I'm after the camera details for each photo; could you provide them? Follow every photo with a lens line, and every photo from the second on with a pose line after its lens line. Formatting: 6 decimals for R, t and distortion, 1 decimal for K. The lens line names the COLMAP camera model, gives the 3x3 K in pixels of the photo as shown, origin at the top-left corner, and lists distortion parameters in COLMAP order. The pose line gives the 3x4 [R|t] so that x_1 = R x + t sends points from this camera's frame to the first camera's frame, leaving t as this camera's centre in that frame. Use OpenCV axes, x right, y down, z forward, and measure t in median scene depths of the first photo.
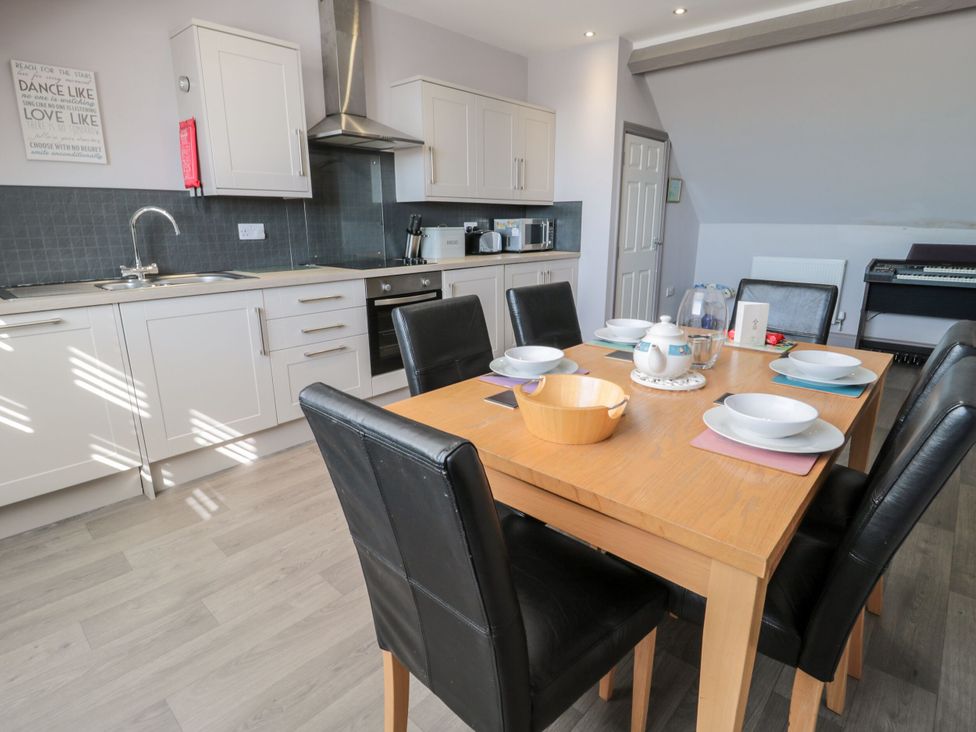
lens RADIAL K [[527.3, 0, 494.8], [0, 527.3, 363.7], [0, 0, 1]] dist [-0.005291, -0.011848]
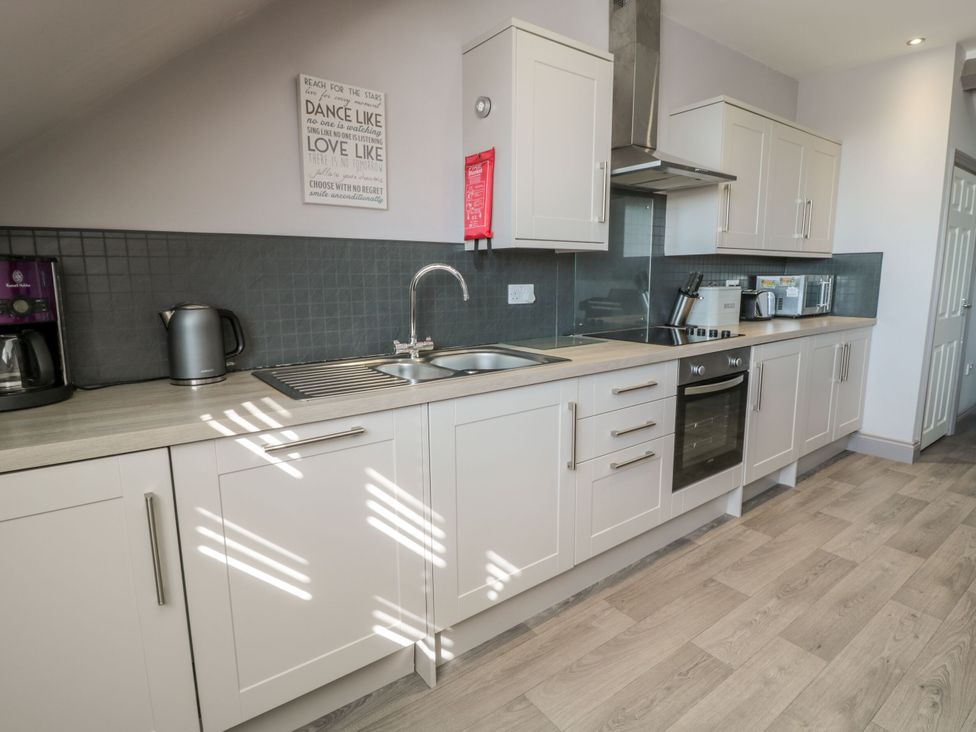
lens RADIAL K [[527.3, 0, 486.4], [0, 527.3, 363.9], [0, 0, 1]] dist [-0.005291, -0.011848]
pose [[0.980173, 0.027427, -0.196234, -0.423707], [-0.046384, 0.994616, -0.092669, -0.087238], [0.192636, 0.099934, 0.976168, 0.282281]]
